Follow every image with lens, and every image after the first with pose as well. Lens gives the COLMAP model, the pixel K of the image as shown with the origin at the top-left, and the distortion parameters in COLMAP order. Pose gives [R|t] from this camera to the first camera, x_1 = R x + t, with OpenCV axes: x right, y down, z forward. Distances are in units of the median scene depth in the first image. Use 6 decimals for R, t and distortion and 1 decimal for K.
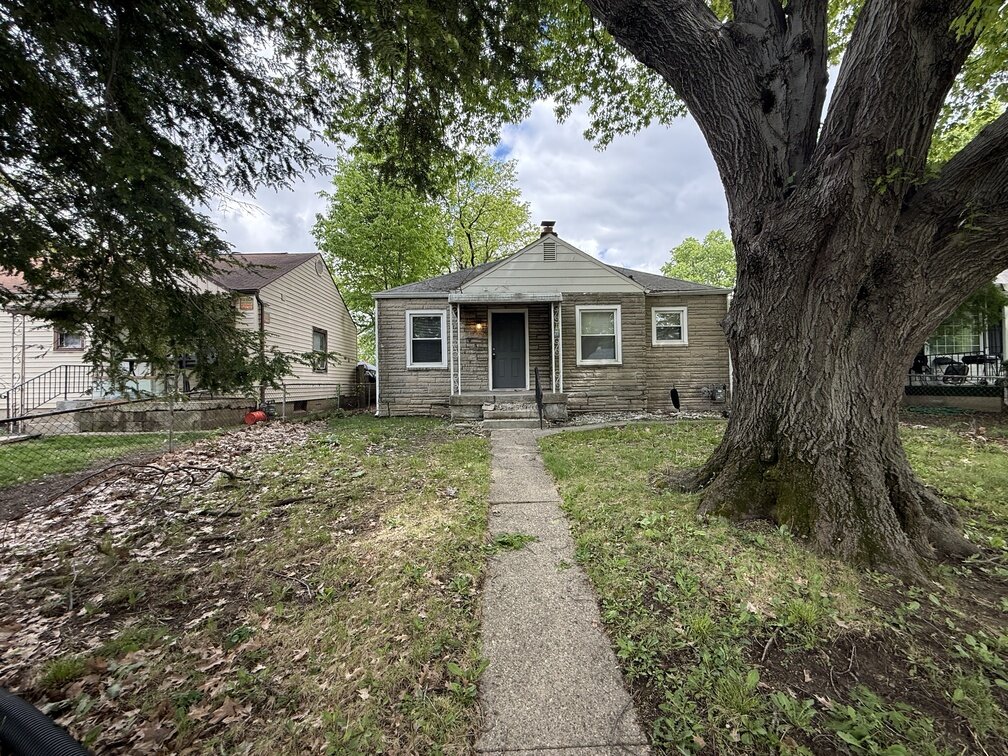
lens RADIAL K [[403.0, 0, 501.6], [0, 403.0, 376.6], [0, 0, 1]] dist [0.003271, -0.000132]
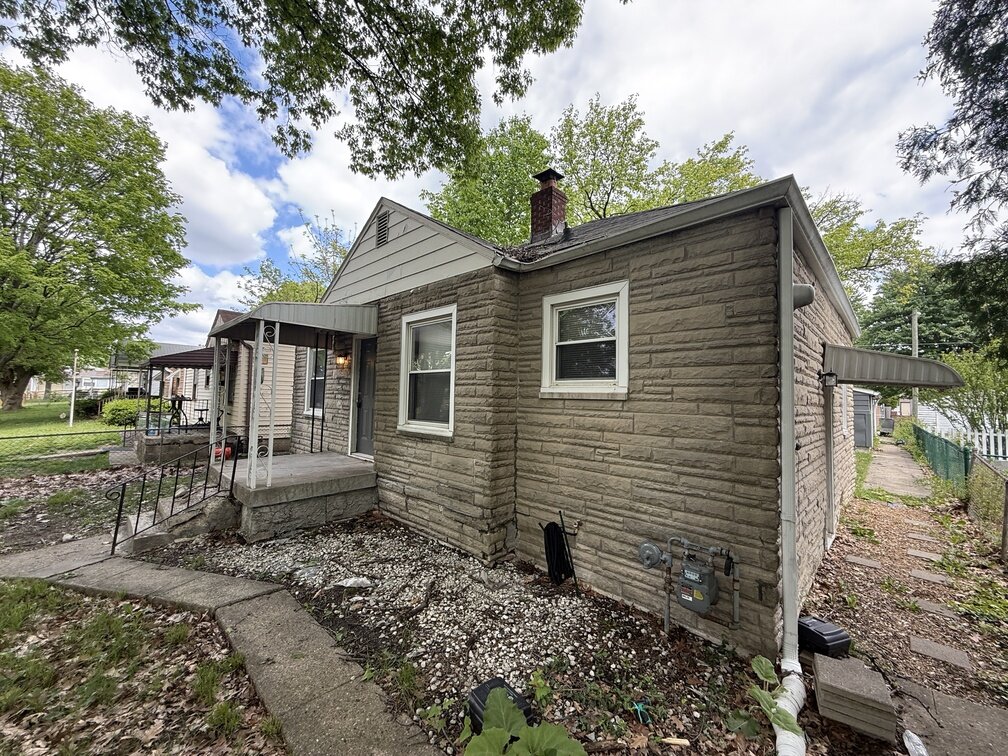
lens RADIAL K [[403.0, 0, 502.7], [0, 403.0, 373.2], [0, 0, 1]] dist [0.003271, -0.000132]
pose [[0.700630, -0.009456, -0.713462, 0.647990], [-0.019908, 0.999264, -0.032794, -0.086504], [0.713247, 0.037180, 0.699926, 0.721850]]
